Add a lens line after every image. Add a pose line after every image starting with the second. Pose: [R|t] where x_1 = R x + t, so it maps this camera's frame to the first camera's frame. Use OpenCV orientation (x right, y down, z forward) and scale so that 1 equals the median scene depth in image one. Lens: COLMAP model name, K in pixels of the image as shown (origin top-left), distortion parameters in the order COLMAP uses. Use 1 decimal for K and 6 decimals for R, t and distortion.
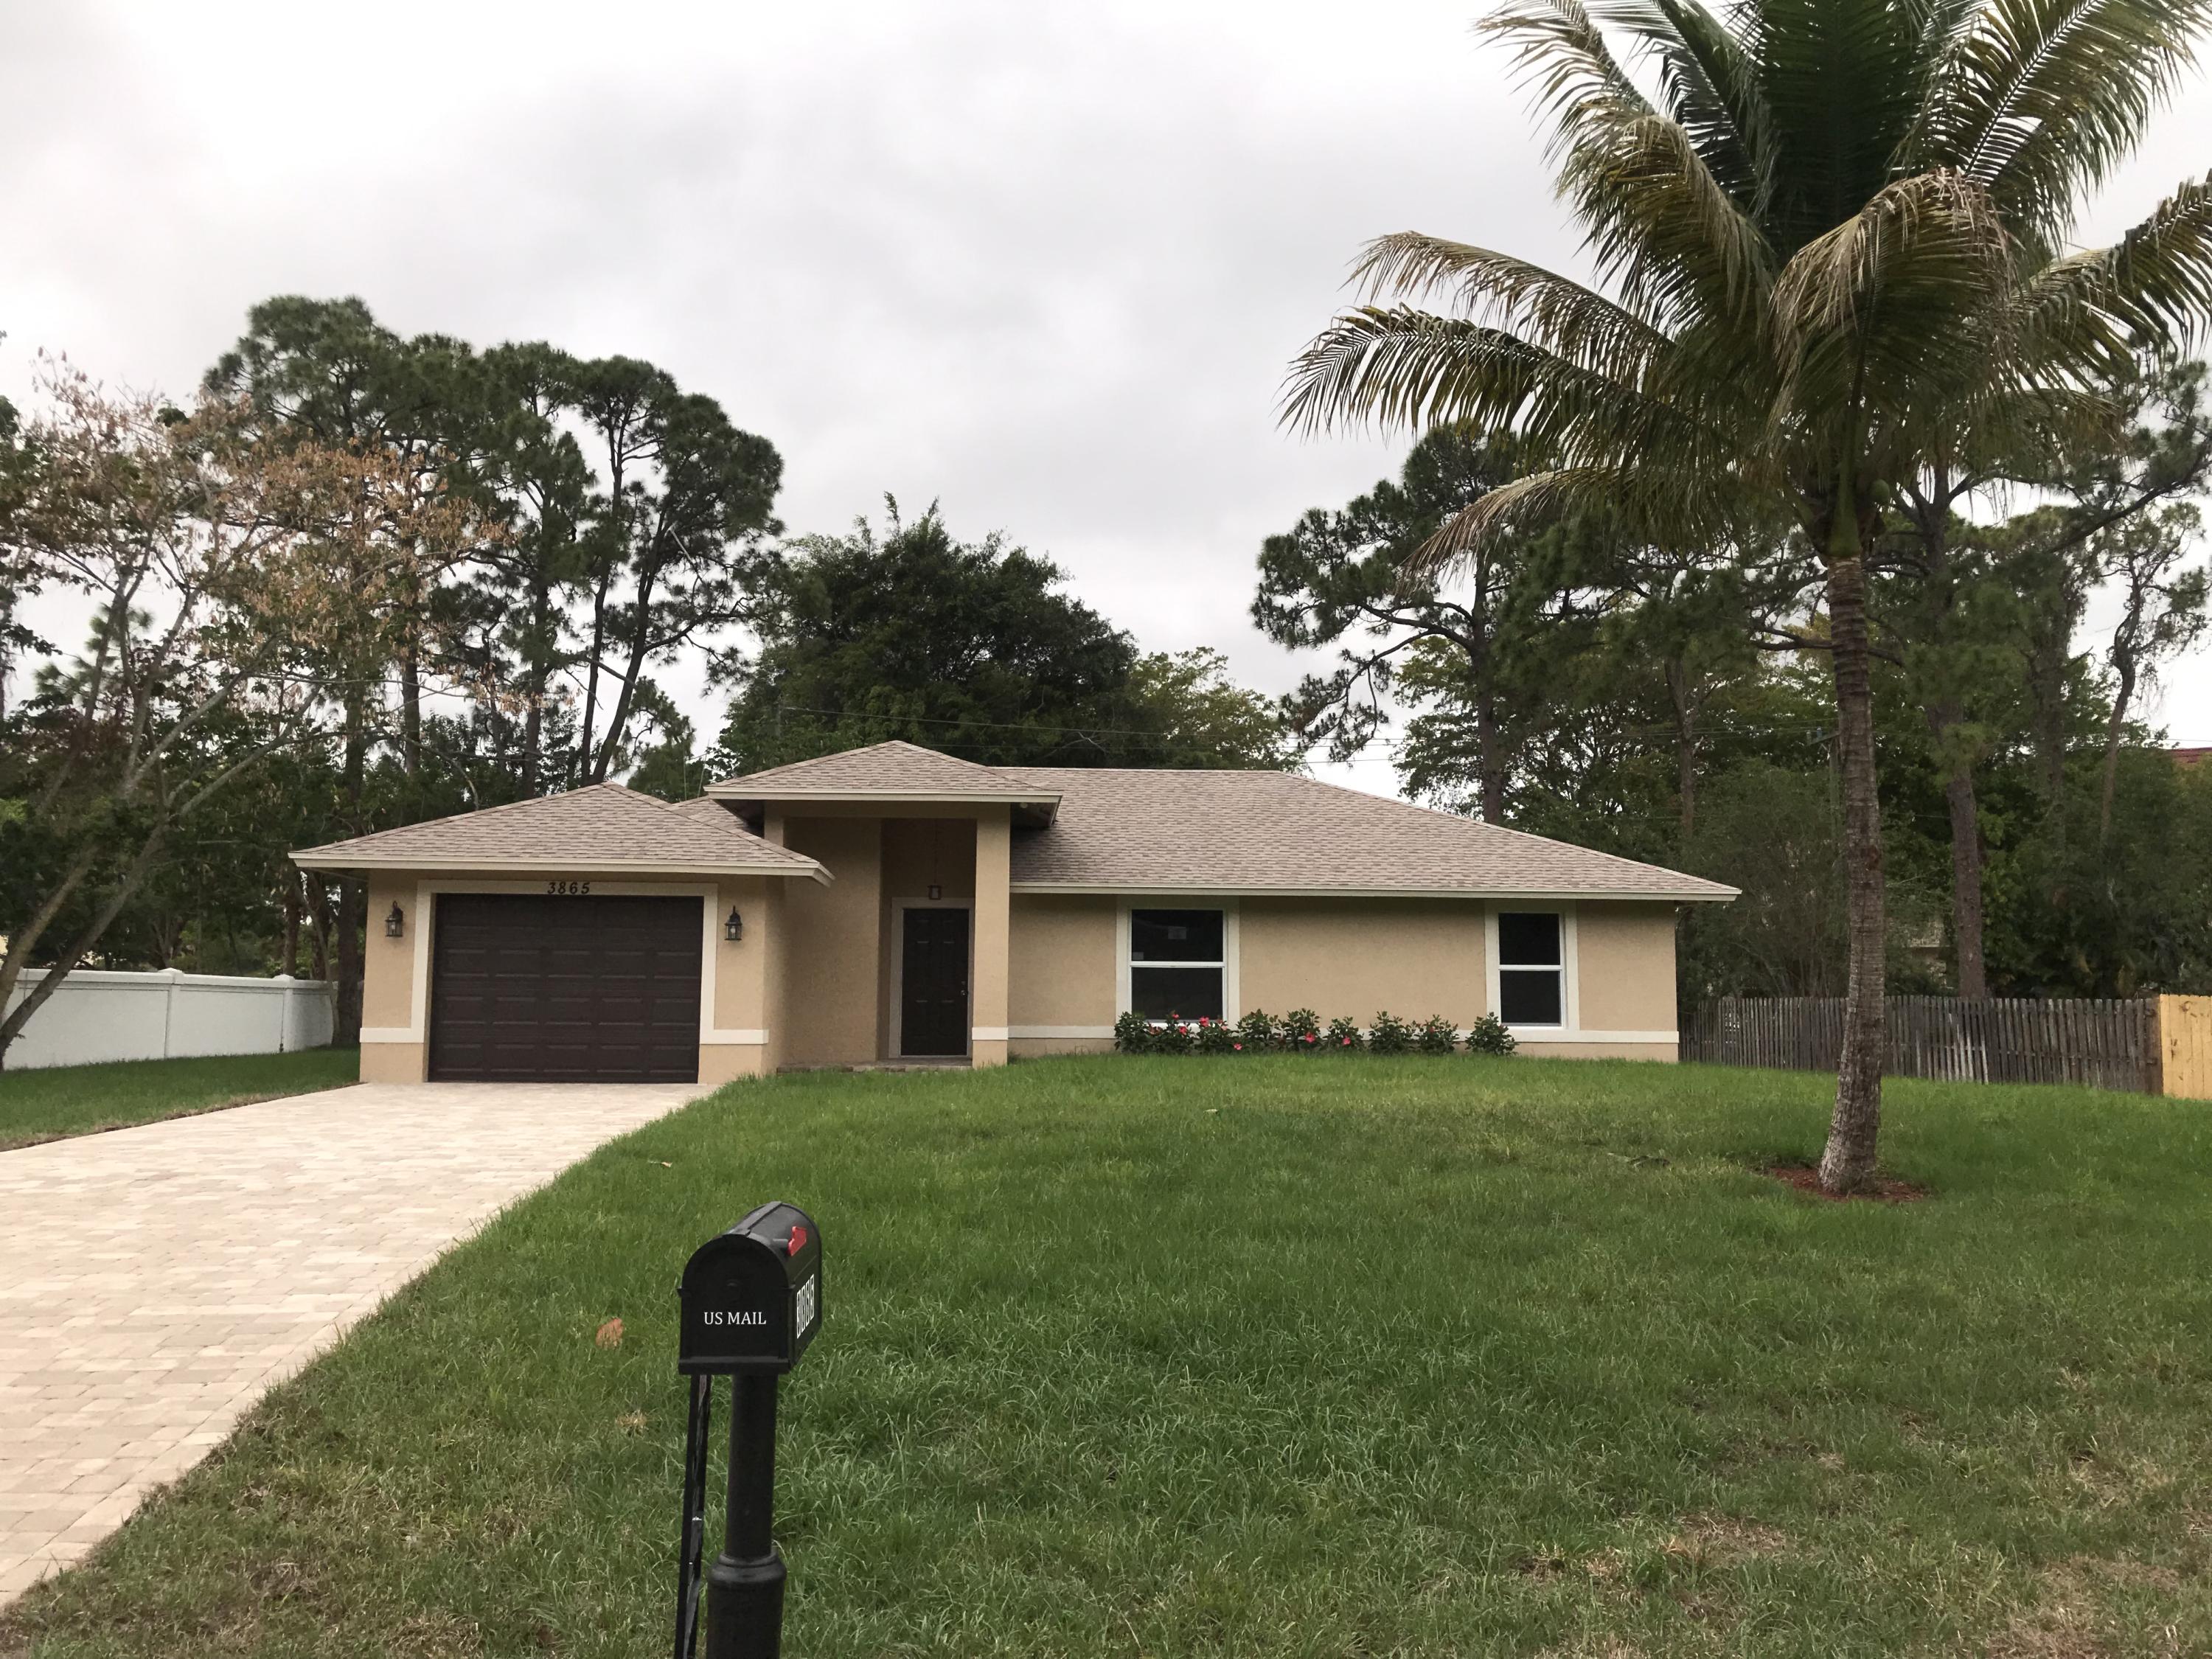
lens RADIAL K [[1814.4, 0, 1147.5], [0, 1814.4, 833.5], [0, 0, 1]] dist [0.031507, -0.039592]
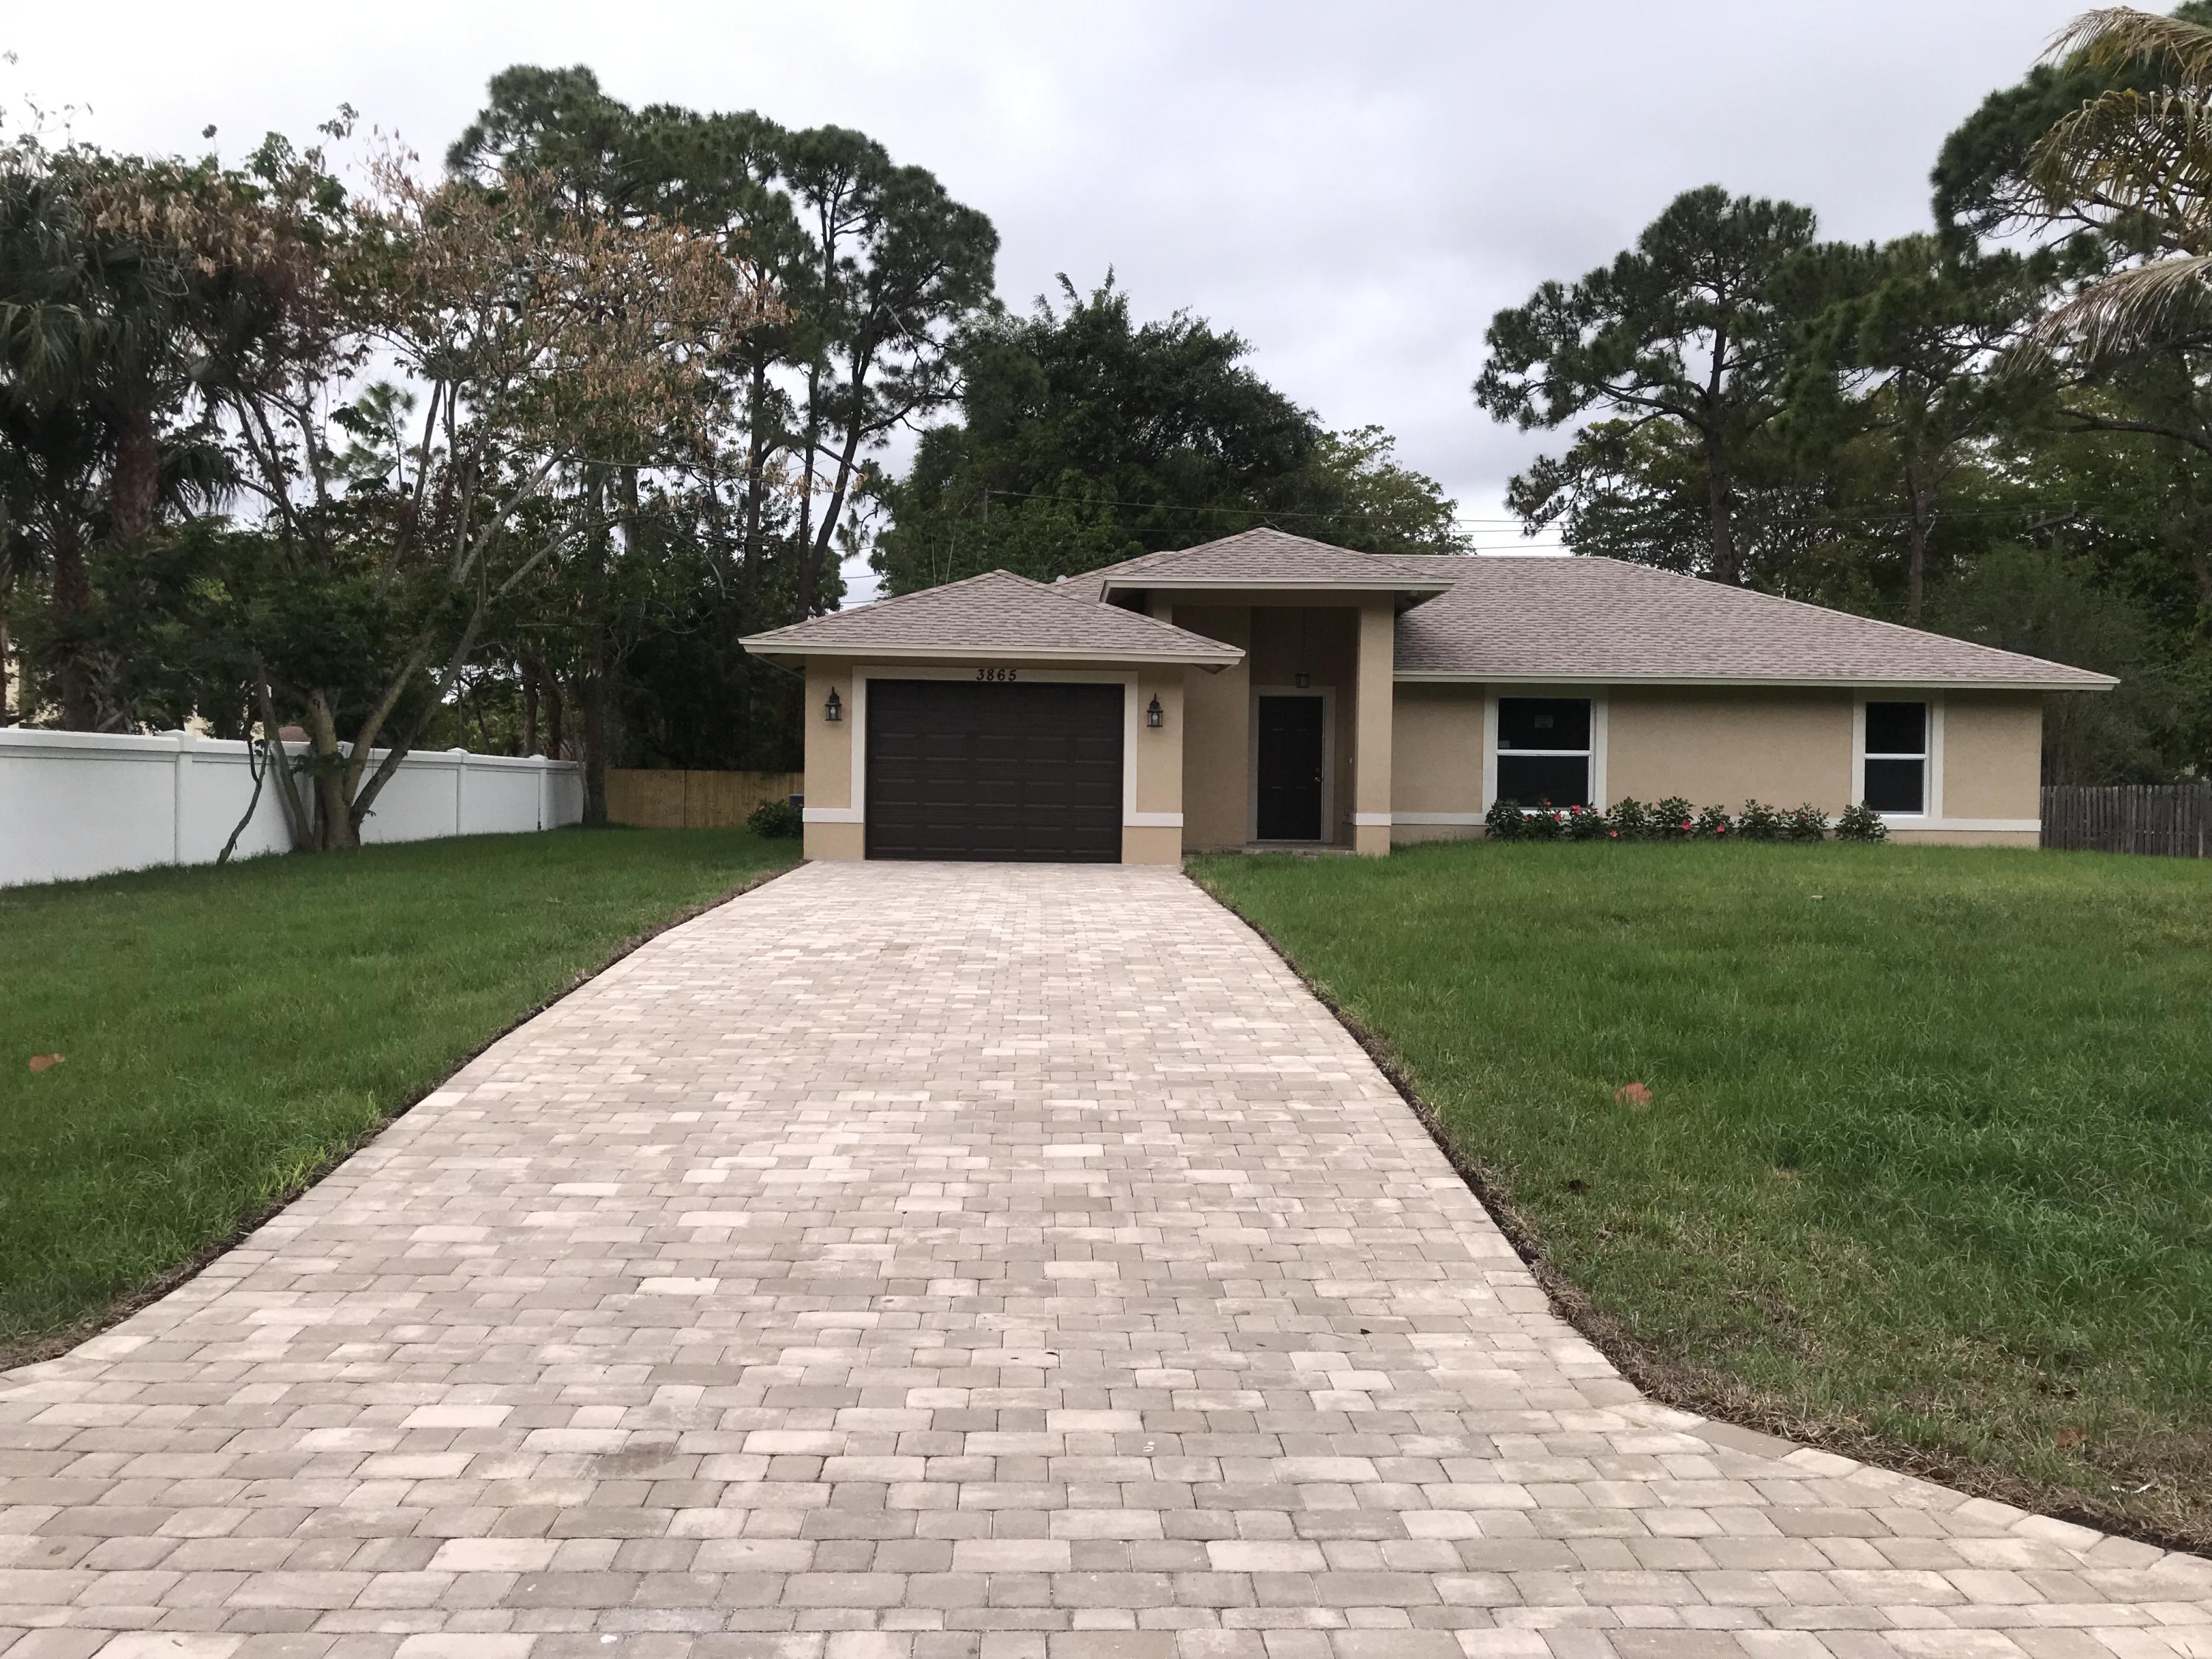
lens RADIAL K [[1805.1, 0, 1132.9], [0, 1805.1, 825.3], [0, 0, 1]] dist [0.084009, -0.161583]
pose [[0.999118, 0.007259, -0.041364, -0.089149], [-0.002475, 0.993412, 0.114572, -0.001278], [0.041923, -0.114368, 0.992553, -0.007709]]
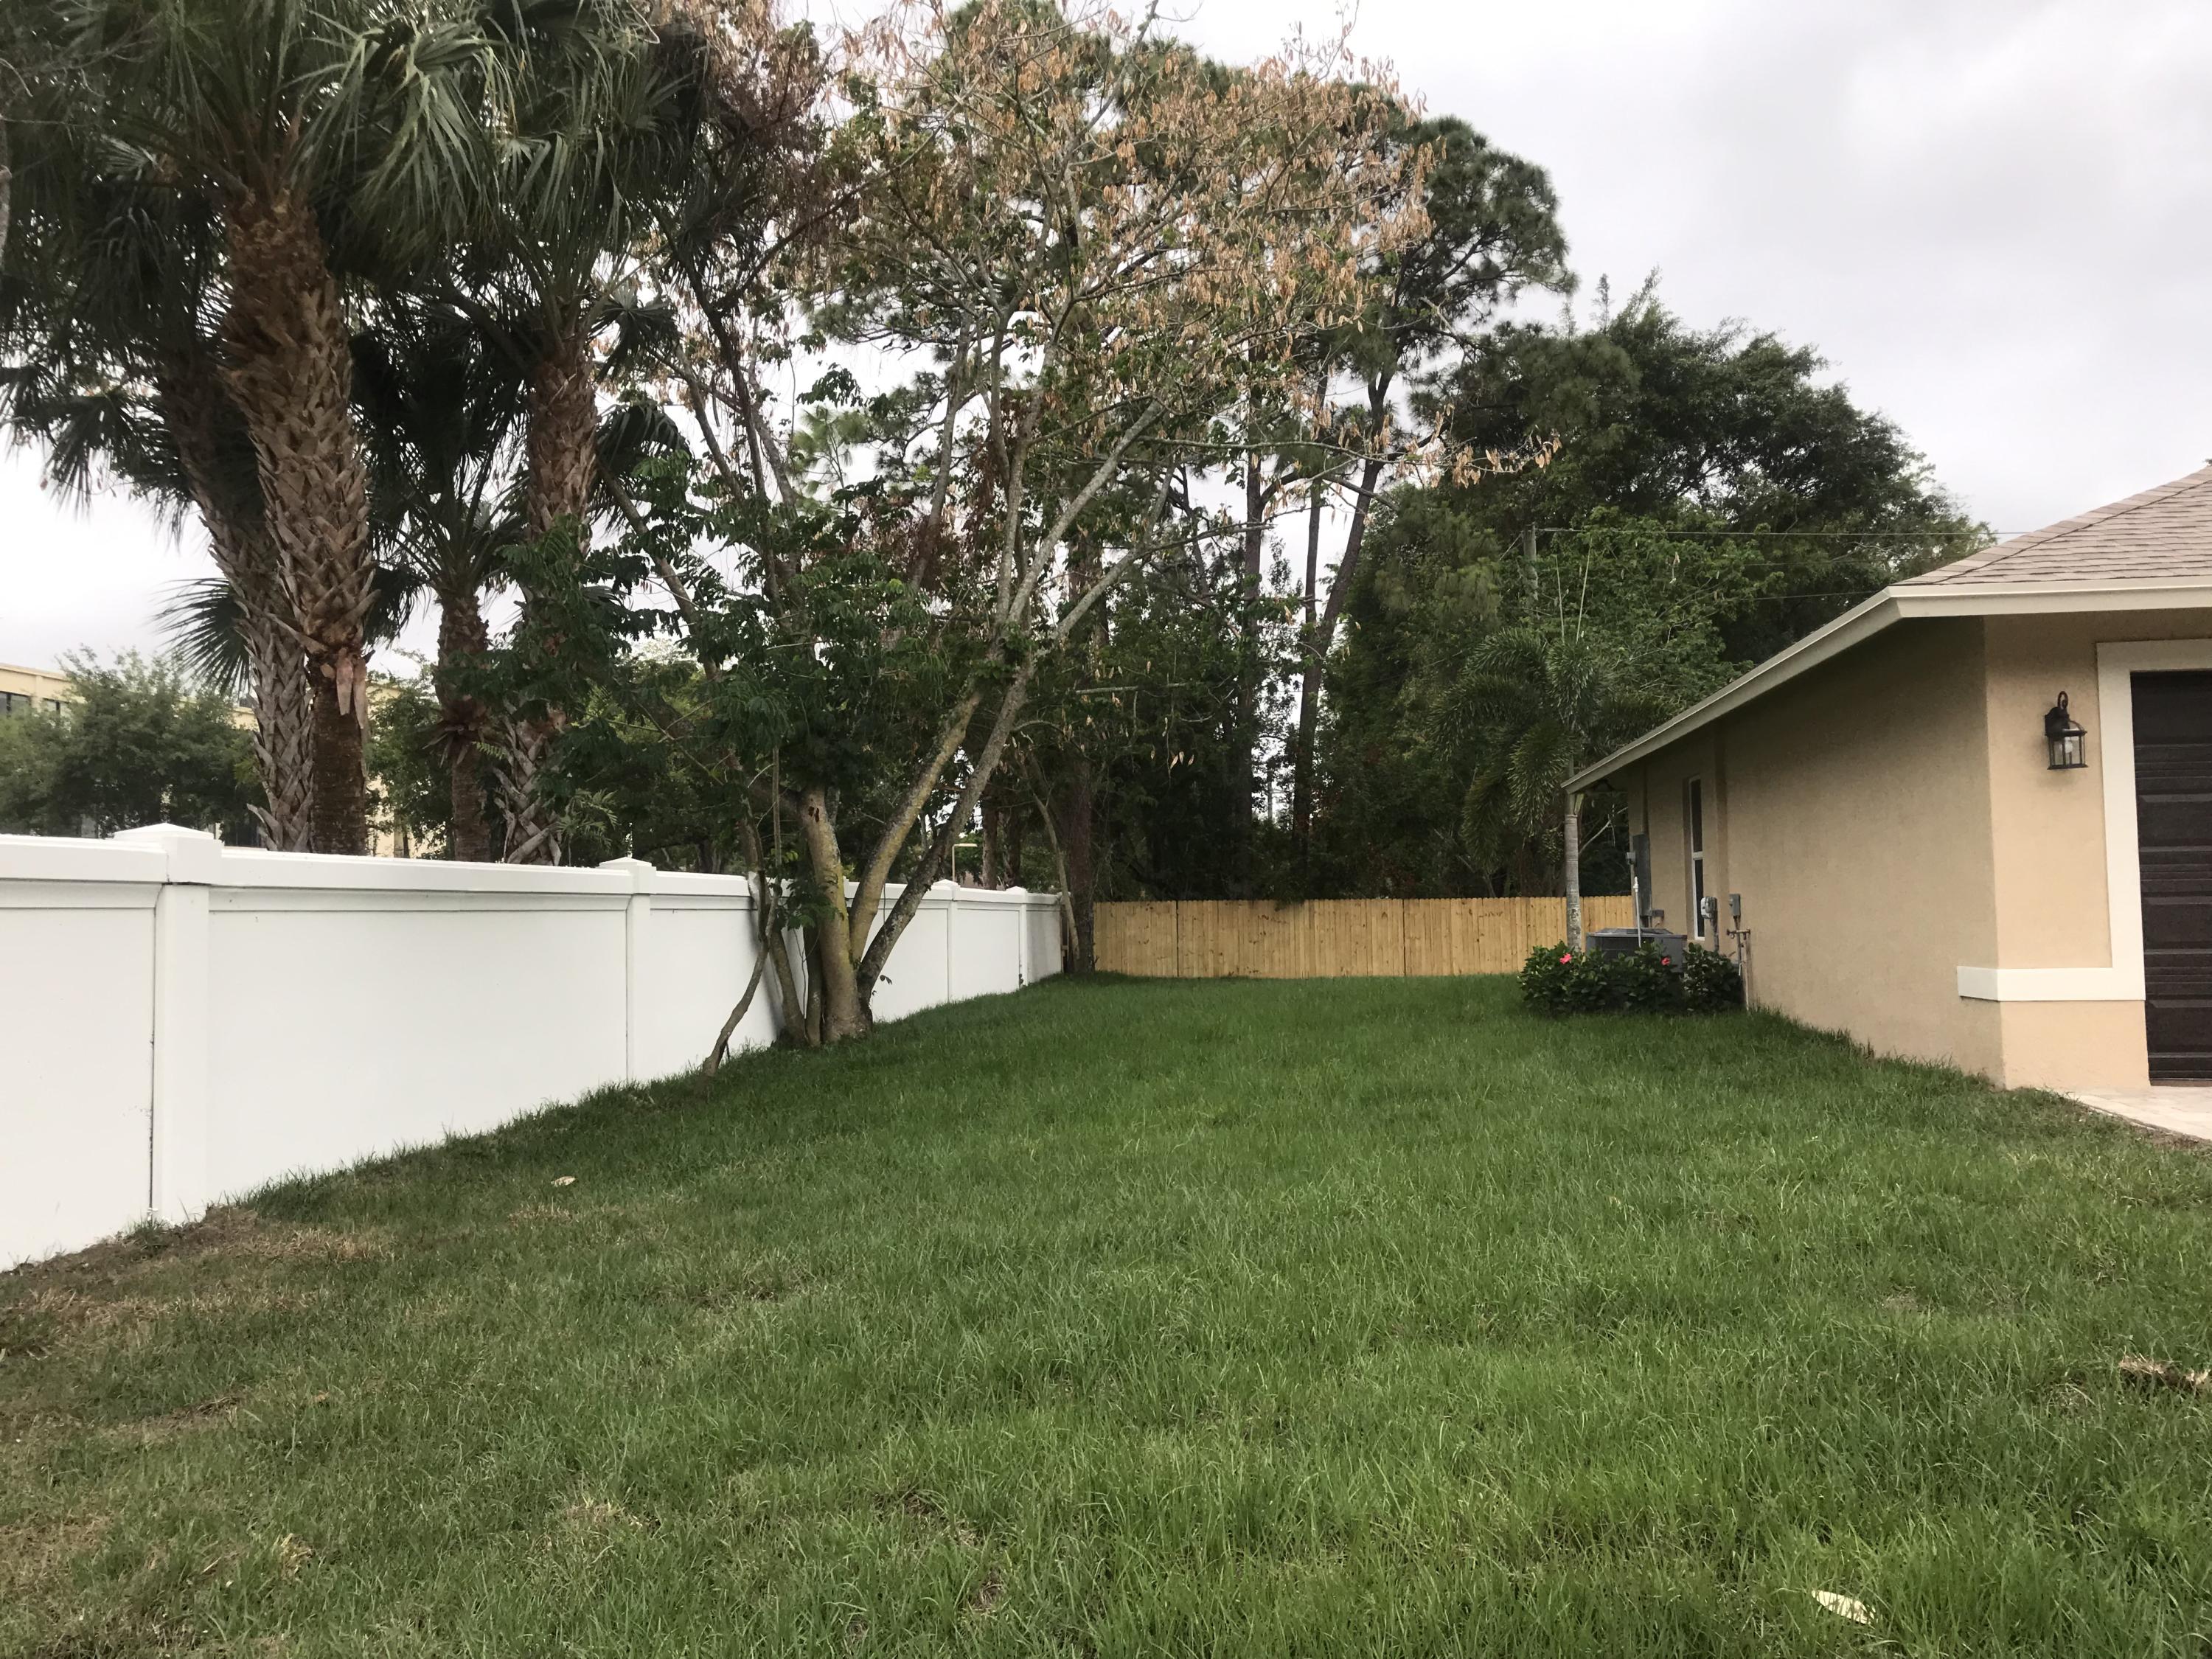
lens RADIAL K [[1805.1, 0, 1132.9], [0, 1805.1, 825.3], [0, 0, 1]] dist [0.084009, -0.161583]
pose [[0.978722, -0.033500, -0.202435, -0.243771], [0.042858, 0.998197, 0.042018, 0.018375], [0.200663, -0.049800, 0.978394, 0.224609]]
